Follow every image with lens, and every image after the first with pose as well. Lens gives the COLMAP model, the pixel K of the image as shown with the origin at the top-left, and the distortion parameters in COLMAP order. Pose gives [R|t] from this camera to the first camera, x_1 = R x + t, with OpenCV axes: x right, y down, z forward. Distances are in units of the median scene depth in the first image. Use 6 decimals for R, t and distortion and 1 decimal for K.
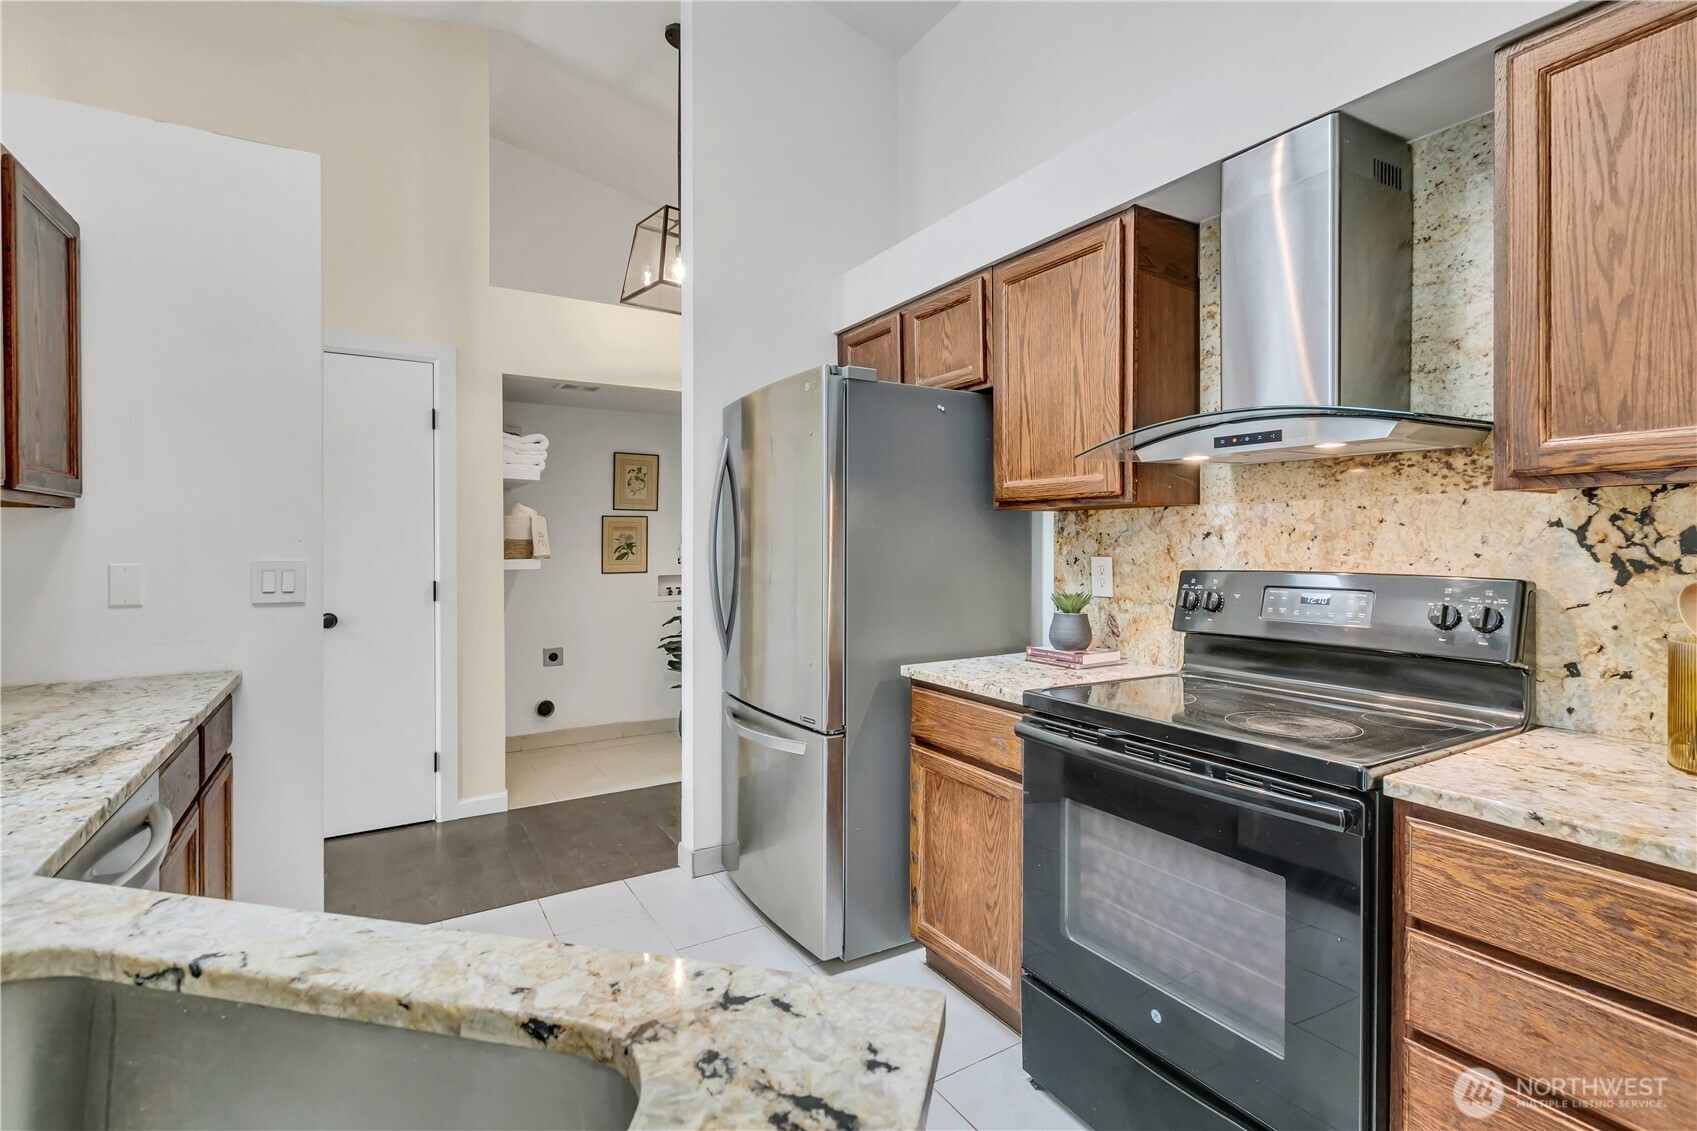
lens RADIAL K [[794.8, 0, 863.3], [0, 794.8, 551.2], [0, 0, 1]] dist [-0.001276, -0.001089]
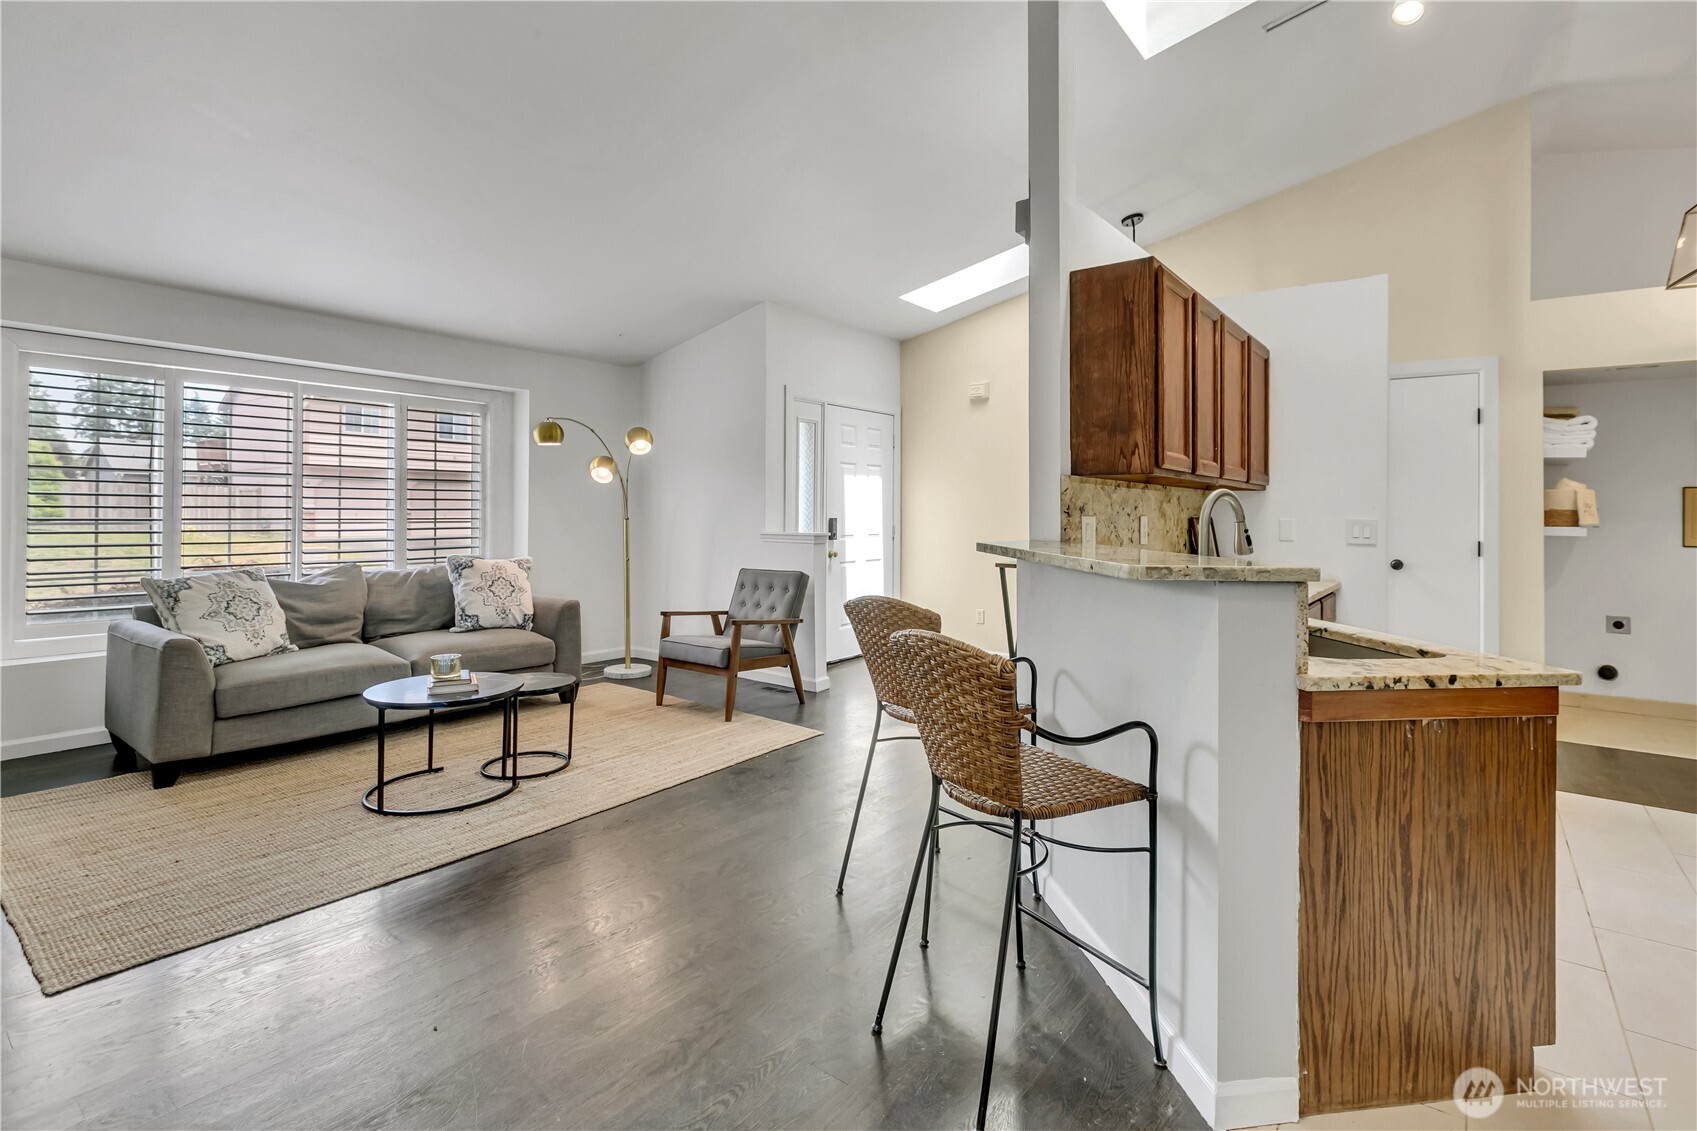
lens RADIAL K [[799.6, 0, 862.7], [0, 799.6, 493.7], [0, 0, 1]] dist [-0.002912, -0.001057]
pose [[0.356058, -0.012963, -0.934374, 0.540695], [-0.024791, 0.999421, -0.023313, 0.026755], [0.934135, 0.031465, 0.355531, -0.682275]]
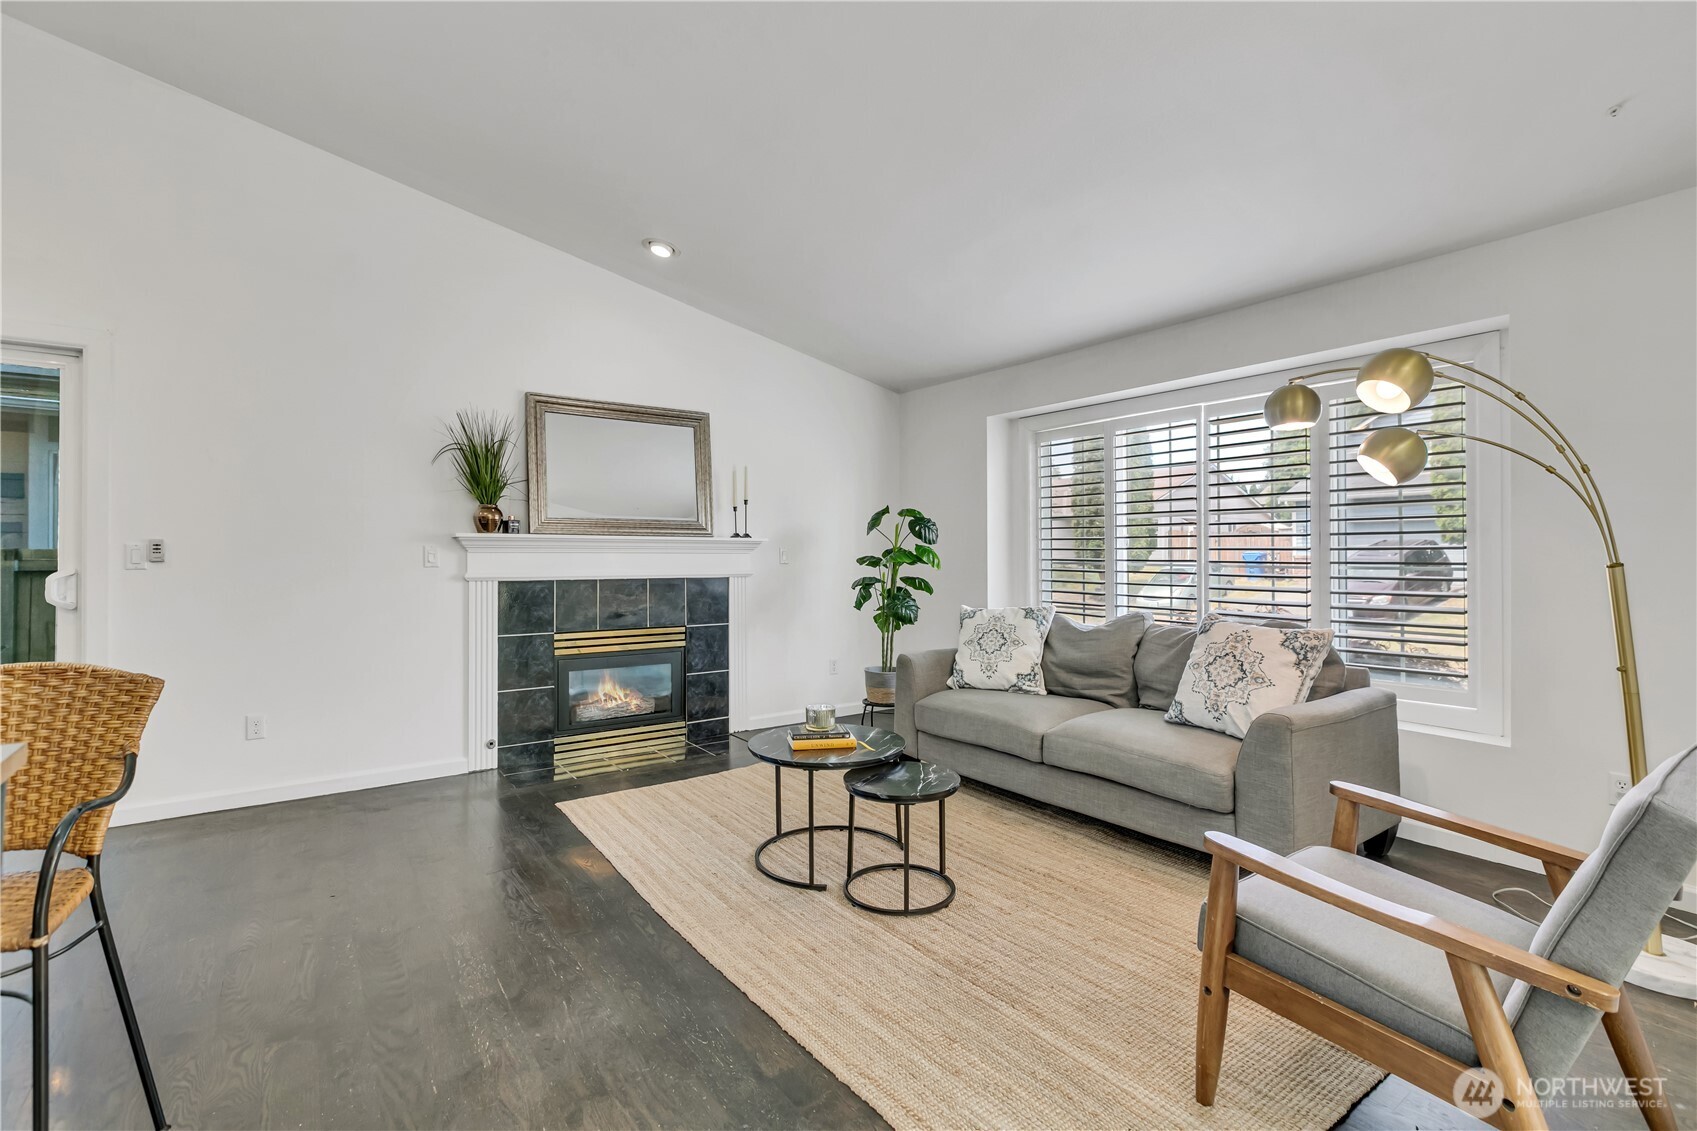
lens RADIAL K [[772.1, 0, 855.0], [0, 772.1, 534.9], [0, 0, 1]] dist [0.000499, -0.000759]
pose [[-0.996630, 0.000500, -0.082033, -1.249944], [0.001261, 0.999957, -0.009214, 0.037129], [0.082025, -0.009287, -0.996587, 0.564172]]
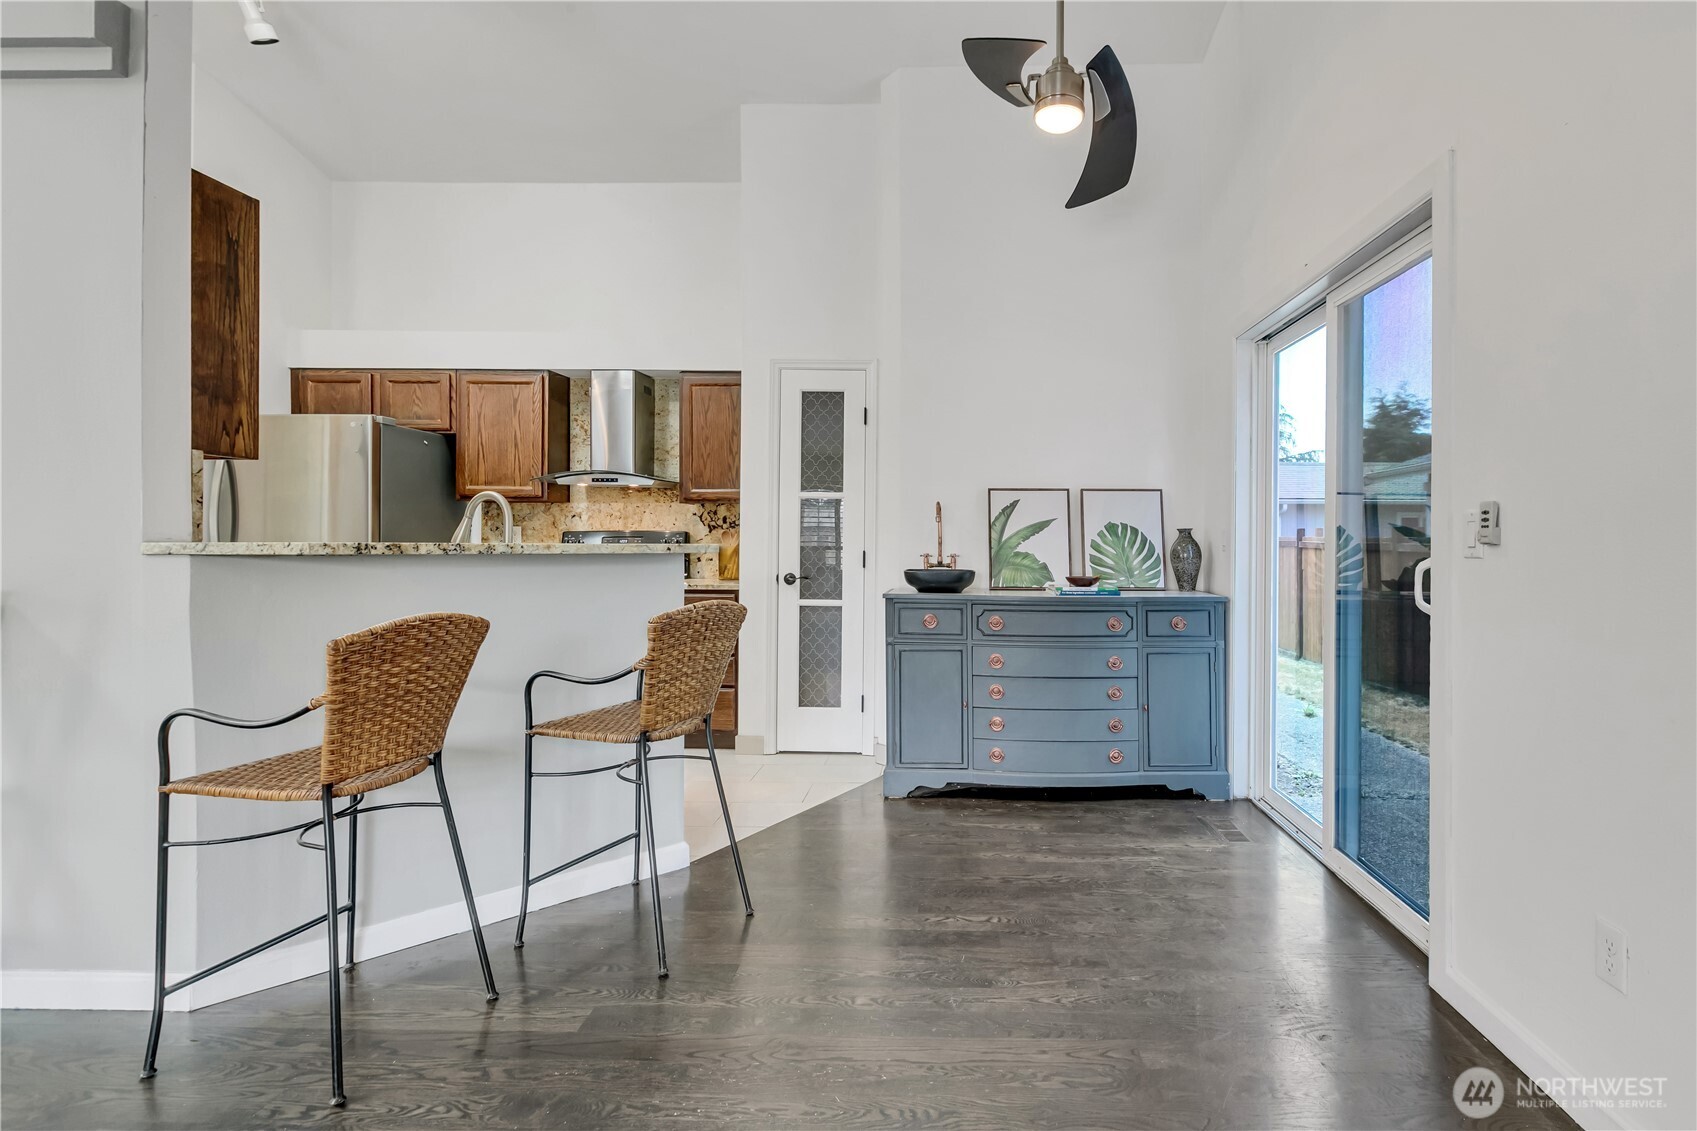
lens RADIAL K [[814.2, 0, 948.9], [0, 814.2, 535.4], [0, 0, 1]] dist [0.001984, 0.000545]
pose [[0.535229, 0.012378, 0.844616, -0.998755], [0.003608, 0.999850, -0.016939, 0.081161], [-0.844699, 0.012114, 0.535104, -1.199188]]
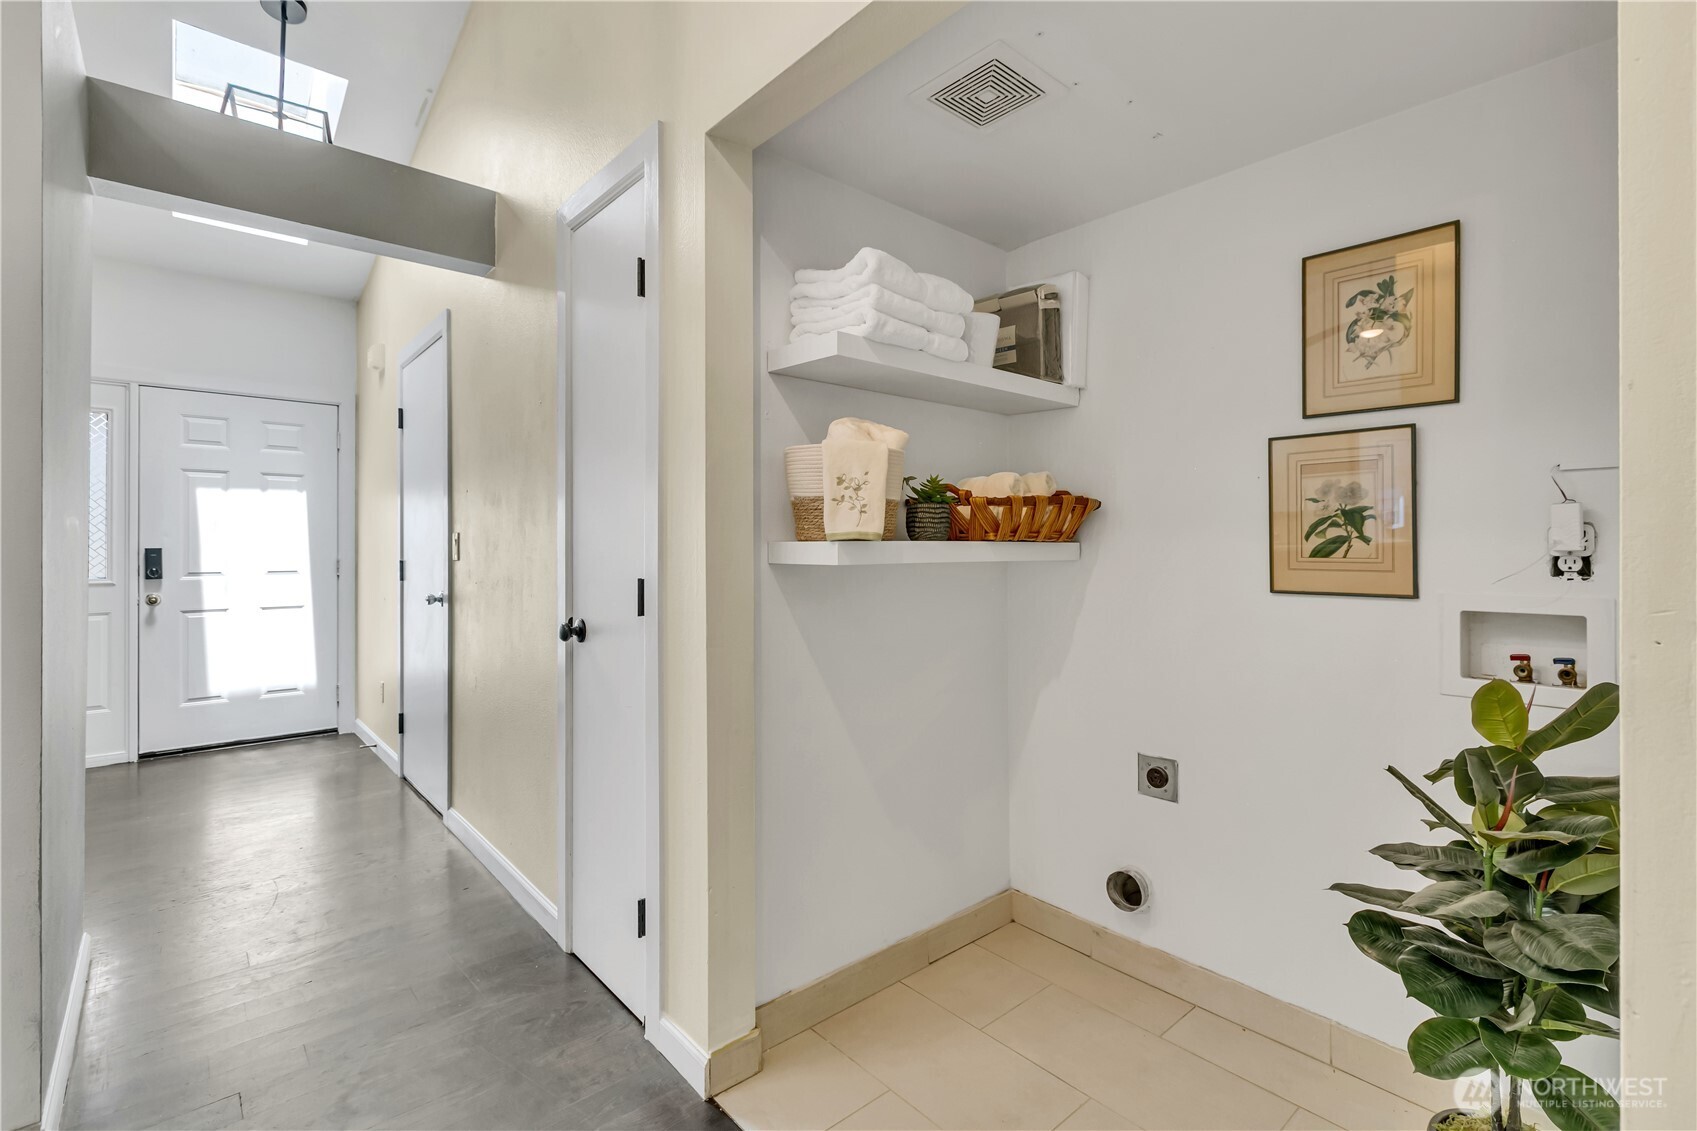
lens RADIAL K [[783.2, 0, 849.3], [0, 783.2, 545.0], [0, 0, 1]] dist [0.000947, -0.000364]
pose [[0.171195, -0.004369, -0.985228, 0.006361], [-0.014023, 0.999878, -0.006871, 0.027519], [0.985137, 0.014992, 0.171113, 1.792044]]
